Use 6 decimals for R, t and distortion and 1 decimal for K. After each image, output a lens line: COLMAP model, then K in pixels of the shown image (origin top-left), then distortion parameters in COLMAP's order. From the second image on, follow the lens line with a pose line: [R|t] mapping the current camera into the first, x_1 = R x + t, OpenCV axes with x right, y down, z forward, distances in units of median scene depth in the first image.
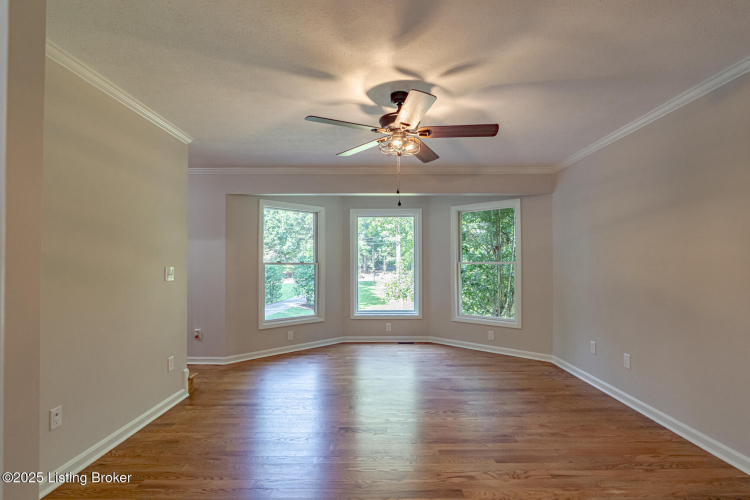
lens RADIAL K [[357.5, 0, 378.1], [0, 357.5, 260.9], [0, 0, 1]] dist [-0.000235, 0.000233]
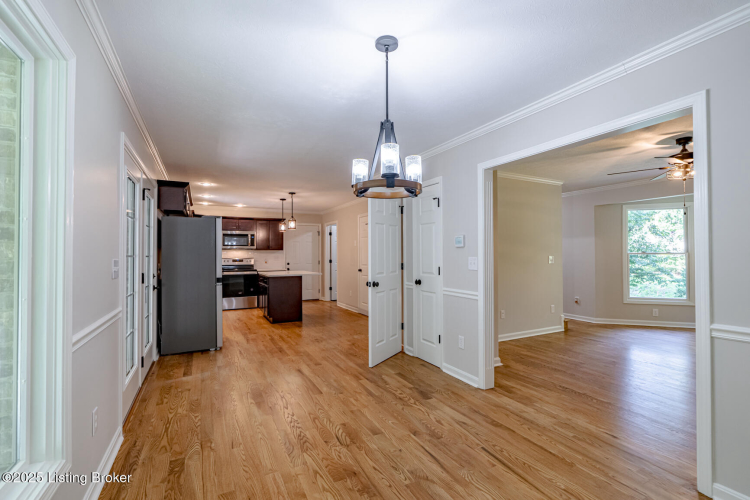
lens RADIAL K [[342.1, 0, 370.9], [0, 342.1, 249.5], [0, 0, 1]] dist [-0.011279, 0.001257]
pose [[0.443874, -0.015504, -0.895955, 0.694018], [0.013877, 0.999849, -0.010428, -0.014255], [0.895982, -0.007804, 0.444022, -0.730861]]
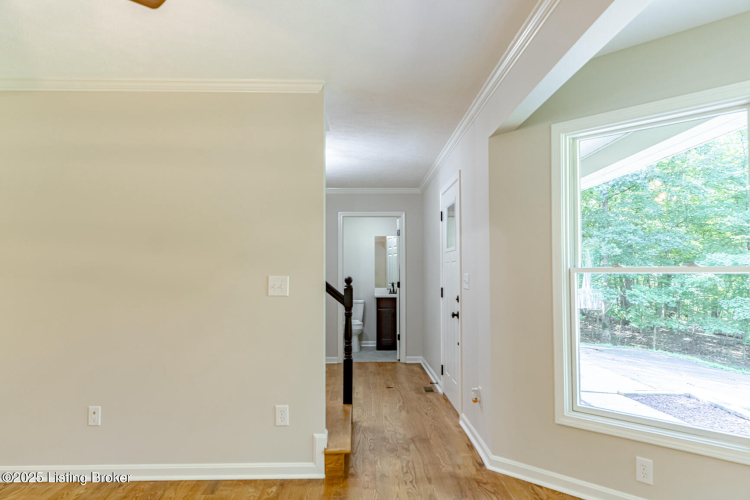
lens RADIAL K [[508.3, 0, 384.0], [0, 508.3, 249.8], [0, 0, 1]] dist [-0.003326, -0.001926]
pose [[0.035088, -0.048626, -0.998201, 0.518118], [0.010033, 0.998782, -0.048301, 0.017143], [0.999334, -0.008320, 0.035533, 1.394975]]
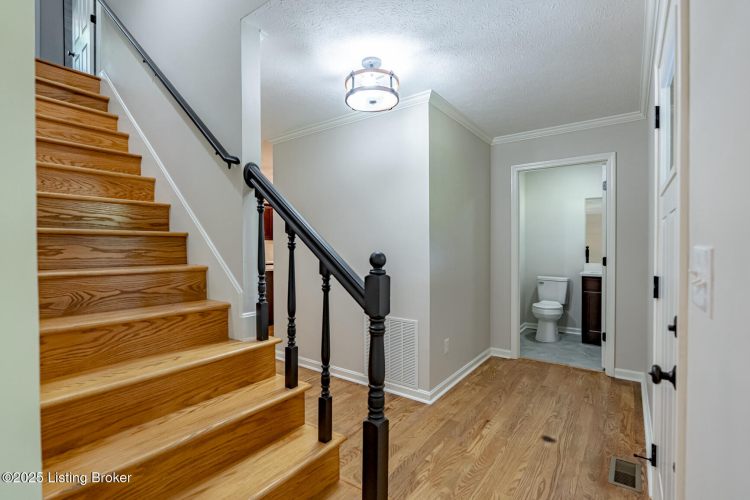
lens RADIAL K [[353.1, 0, 375.0], [0, 353.1, 250.0], [0, 0, 1]] dist [-0.000628, -0.000019]
pose [[-0.590784, 0.010451, -0.806762, -0.674909], [0.010085, 0.999934, 0.005569, 0.014371], [0.806767, -0.004846, -0.590850, 1.663170]]
